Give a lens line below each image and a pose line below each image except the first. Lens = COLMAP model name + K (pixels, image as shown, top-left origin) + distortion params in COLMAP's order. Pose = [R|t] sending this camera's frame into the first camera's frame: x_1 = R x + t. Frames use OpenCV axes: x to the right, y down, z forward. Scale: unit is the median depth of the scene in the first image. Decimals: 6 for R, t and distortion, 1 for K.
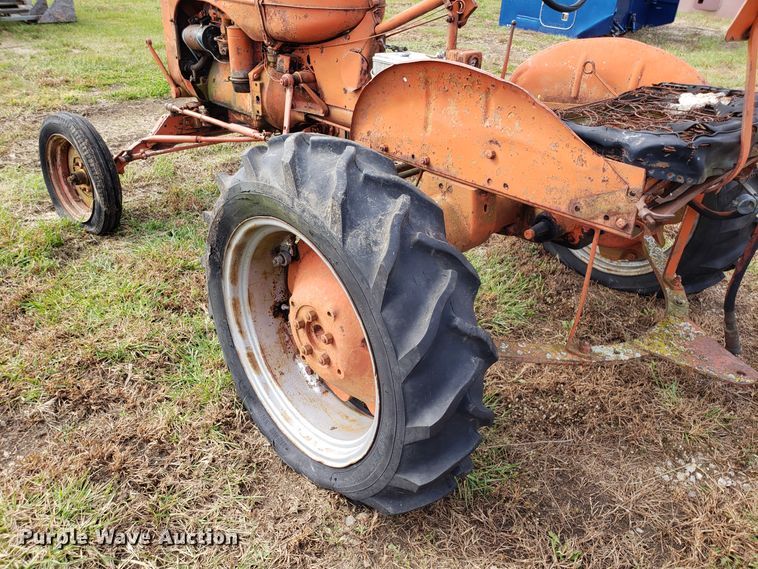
lens RADIAL K [[599.1, 0, 379.8], [0, 599.1, 303.1], [0, 0, 1]] dist [0.019164, -0.009241]
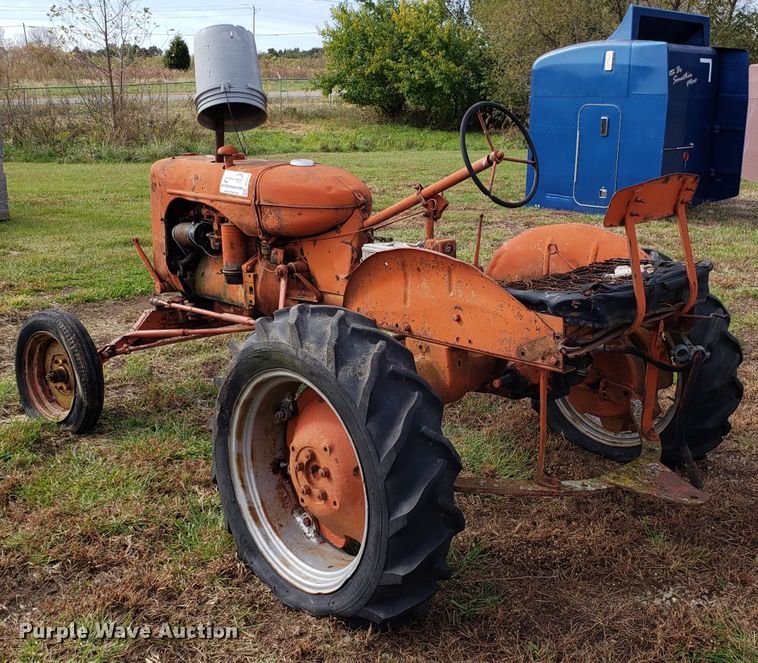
lens RADIAL K [[891.3, 0, 414.7], [0, 891.3, 333.6], [0, 0, 1]] dist [0.051811, 0.000000]
pose [[0.998913, -0.037500, 0.027699, 0.039468], [0.043870, 0.957148, -0.286256, 0.244163], [-0.015777, 0.287160, 0.957753, -0.592162]]
